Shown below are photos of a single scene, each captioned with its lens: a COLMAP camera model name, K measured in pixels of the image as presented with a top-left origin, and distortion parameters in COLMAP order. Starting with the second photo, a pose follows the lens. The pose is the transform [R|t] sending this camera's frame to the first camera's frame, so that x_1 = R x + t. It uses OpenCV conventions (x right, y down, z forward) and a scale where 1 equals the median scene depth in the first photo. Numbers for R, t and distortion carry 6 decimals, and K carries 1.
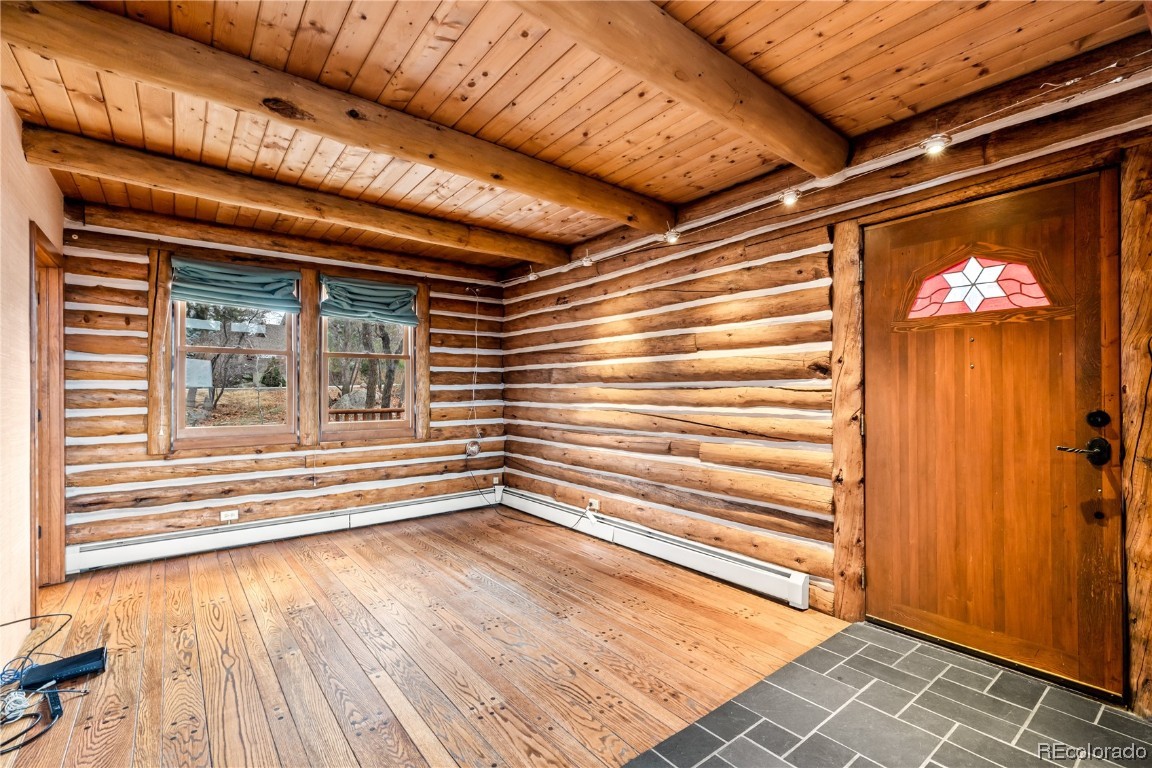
lens RADIAL K [[520.5, 0, 571.6], [0, 520.5, 386.3], [0, 0, 1]] dist [0.005361, 0.000209]
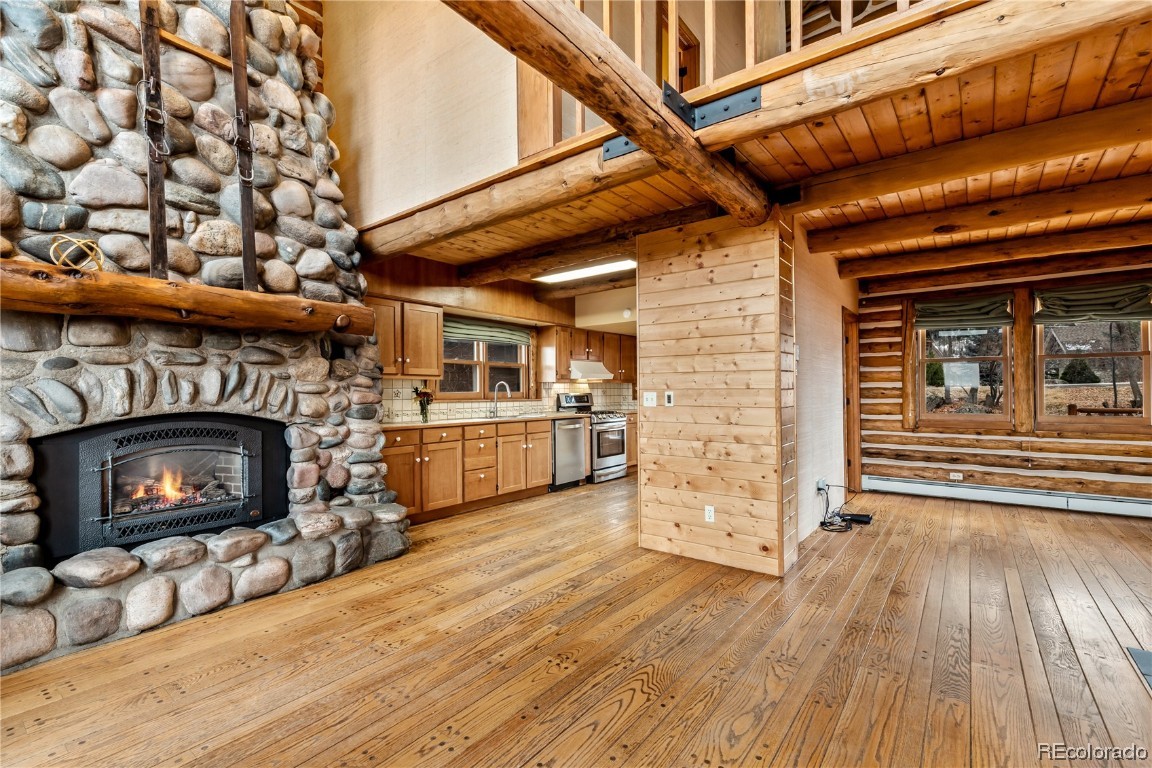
lens RADIAL K [[520.5, 0, 568.6], [0, 520.5, 387.1], [0, 0, 1]] dist [0.005361, 0.000209]
pose [[0.246583, -0.006519, -0.969100, 0.648608], [0.011771, 0.999924, -0.003731, -0.001987], [0.969050, -0.010488, 0.246641, -0.516693]]
